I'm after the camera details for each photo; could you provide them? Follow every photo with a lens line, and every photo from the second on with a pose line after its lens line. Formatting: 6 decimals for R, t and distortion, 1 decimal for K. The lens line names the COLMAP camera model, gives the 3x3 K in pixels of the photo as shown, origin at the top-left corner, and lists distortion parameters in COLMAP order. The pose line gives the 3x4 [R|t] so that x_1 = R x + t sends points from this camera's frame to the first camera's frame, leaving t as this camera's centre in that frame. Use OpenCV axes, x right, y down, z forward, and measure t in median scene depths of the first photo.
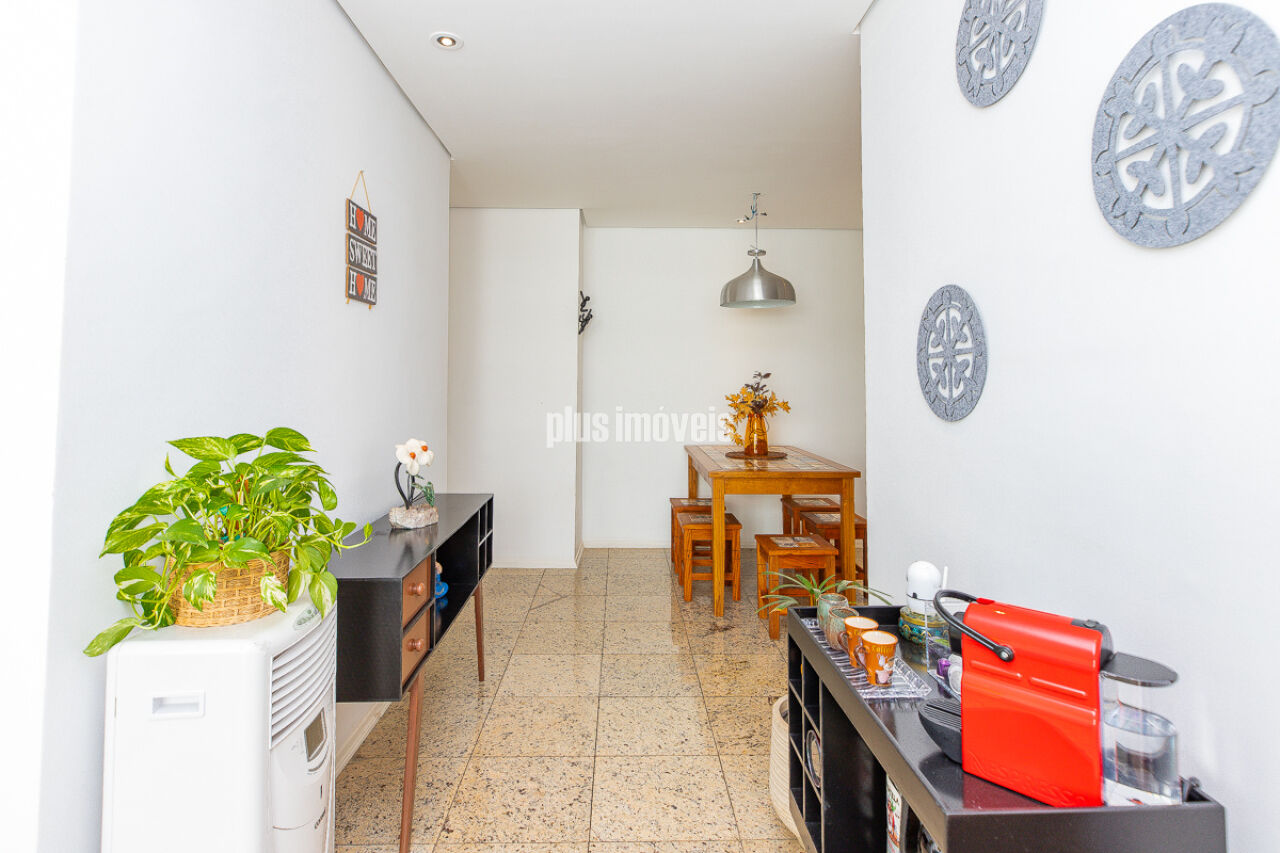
lens RADIAL K [[650.6, 0, 604.4], [0, 650.6, 343.9], [0, 0, 1]] dist [-0.018343, -0.000035]
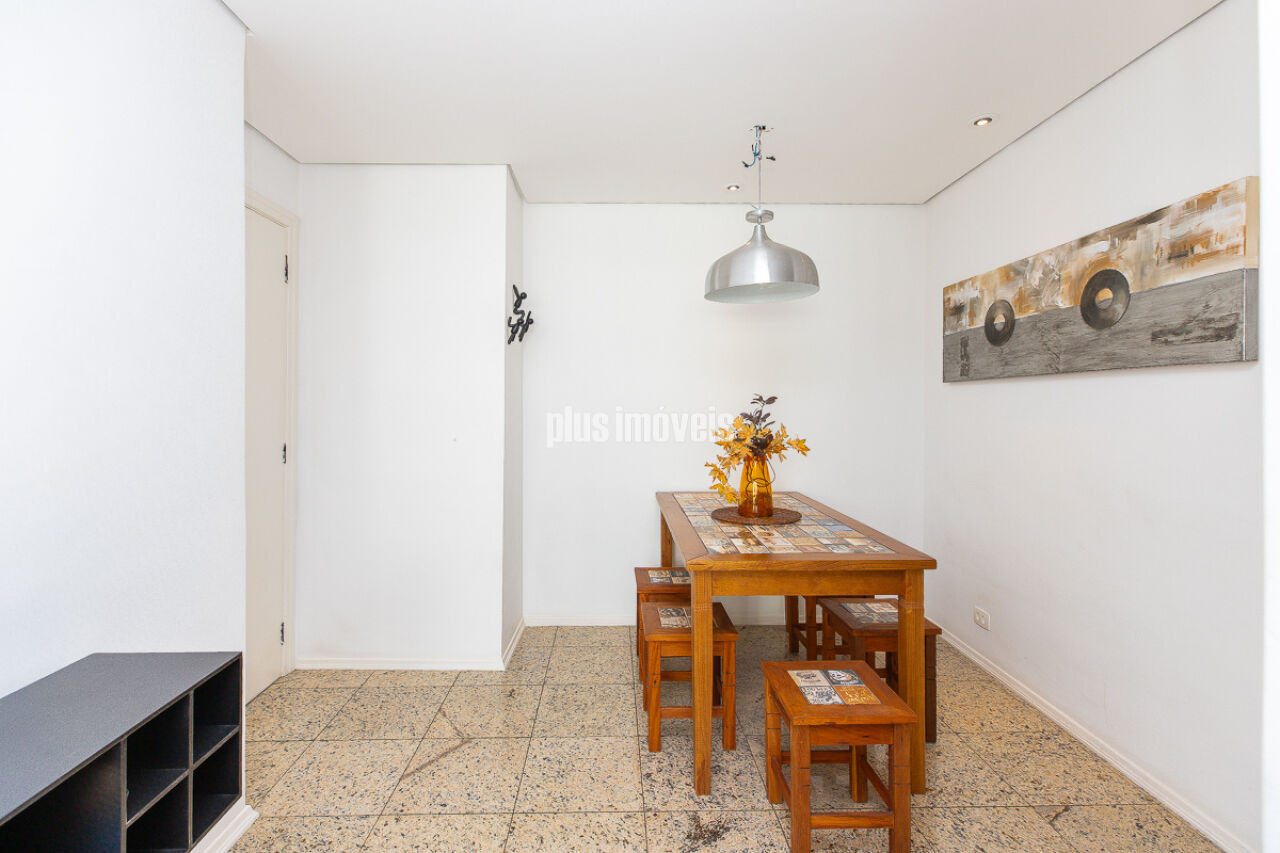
lens RADIAL K [[578.6, 0, 606.7], [0, 578.6, 397.3], [0, 0, 1]] dist [0.003291, -0.000493]
pose [[0.999874, -0.005335, 0.014933, 0.067391], [0.004572, 0.998705, 0.050676, 0.014072], [-0.015184, -0.050602, 0.998603, 0.399099]]
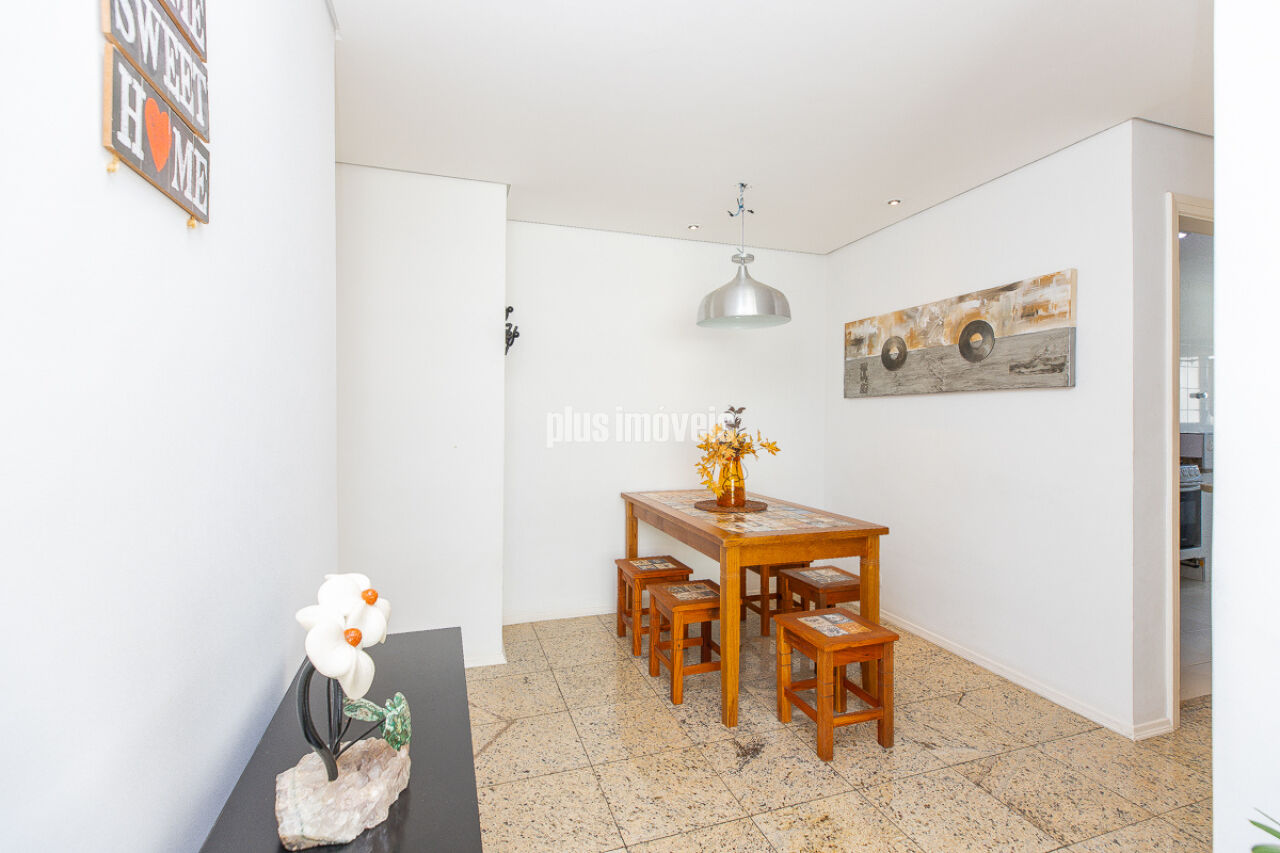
lens RADIAL K [[580.1, 0, 623.1], [0, 580.1, 414.6], [0, 0, 1]] dist [0.003171, -0.000069]
pose [[0.948009, 0.000847, 0.318244, -0.136250], [-0.019258, 0.998317, 0.054708, 0.016674], [-0.317662, -0.057993, 0.946429, 0.352144]]
